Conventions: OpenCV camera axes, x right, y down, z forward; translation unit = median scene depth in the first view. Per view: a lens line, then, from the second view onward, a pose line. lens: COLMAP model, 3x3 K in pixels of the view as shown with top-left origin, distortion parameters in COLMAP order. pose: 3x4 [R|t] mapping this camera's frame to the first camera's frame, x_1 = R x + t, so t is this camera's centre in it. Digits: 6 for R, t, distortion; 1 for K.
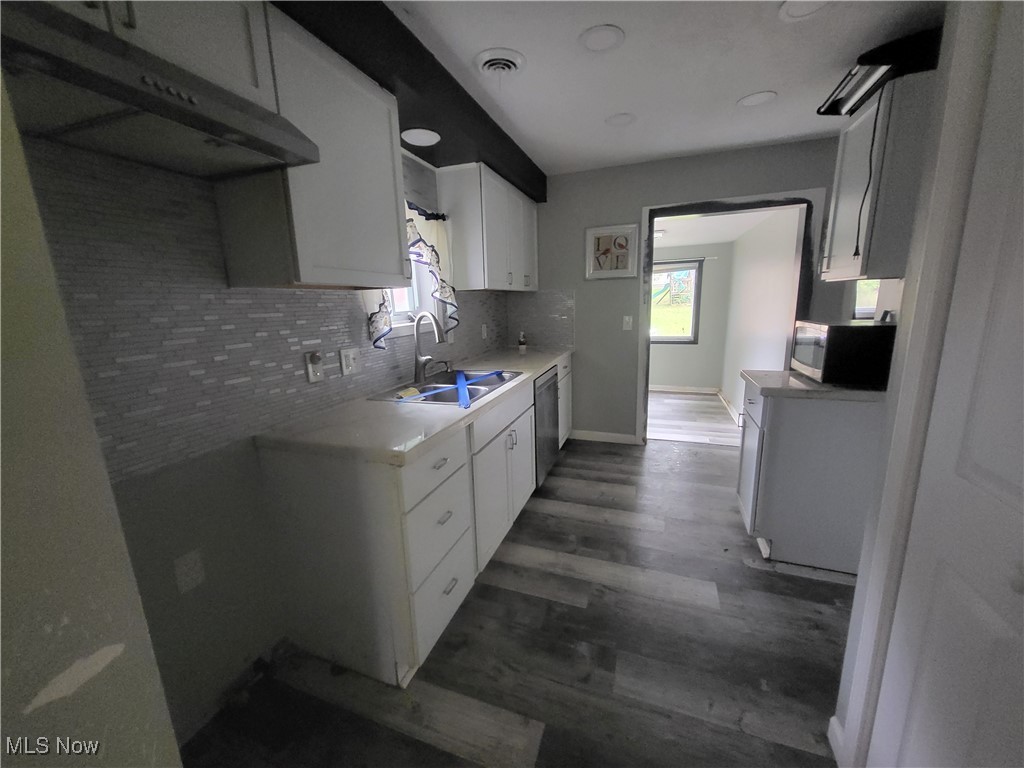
lens RADIAL K [[400.7, 0, 506.2], [0, 400.7, 384.2], [0, 0, 1]] dist [0.000998, 0.000074]
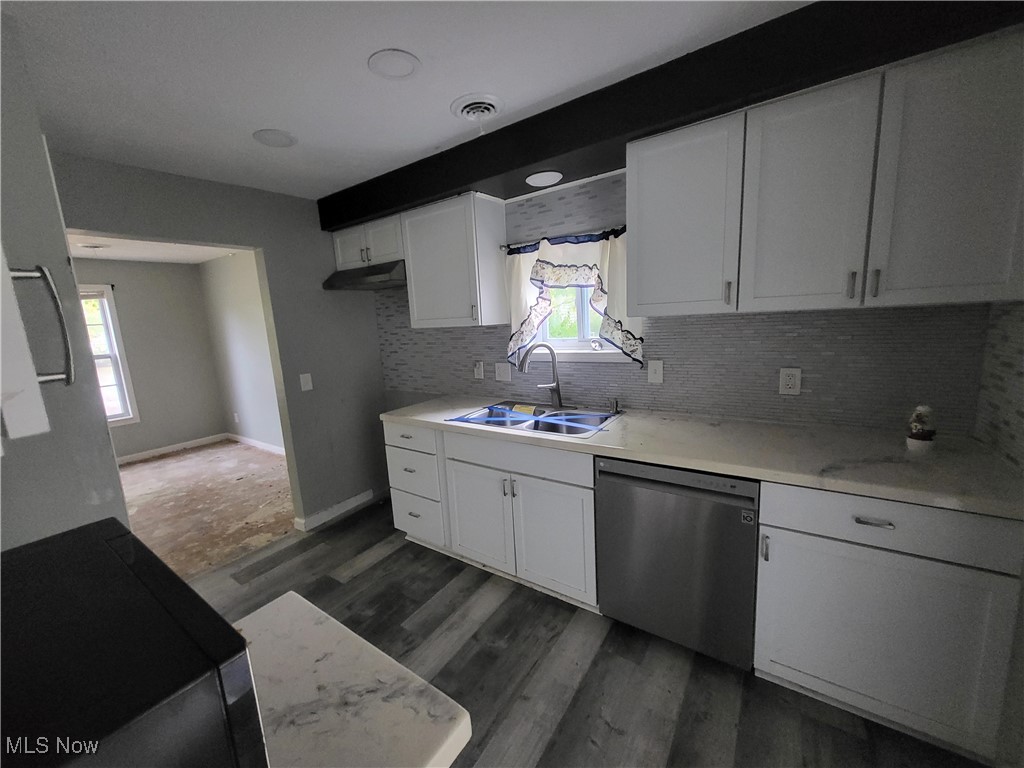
lens RADIAL K [[400.7, 0, 505.5], [0, 400.7, 382.1], [0, 0, 1]] dist [0.000998, 0.000074]
pose [[-0.257763, 0.202938, -0.944656, 0.977368], [-0.132368, 0.961059, 0.242580, -0.370863], [0.957098, 0.187570, -0.220863, 1.324593]]
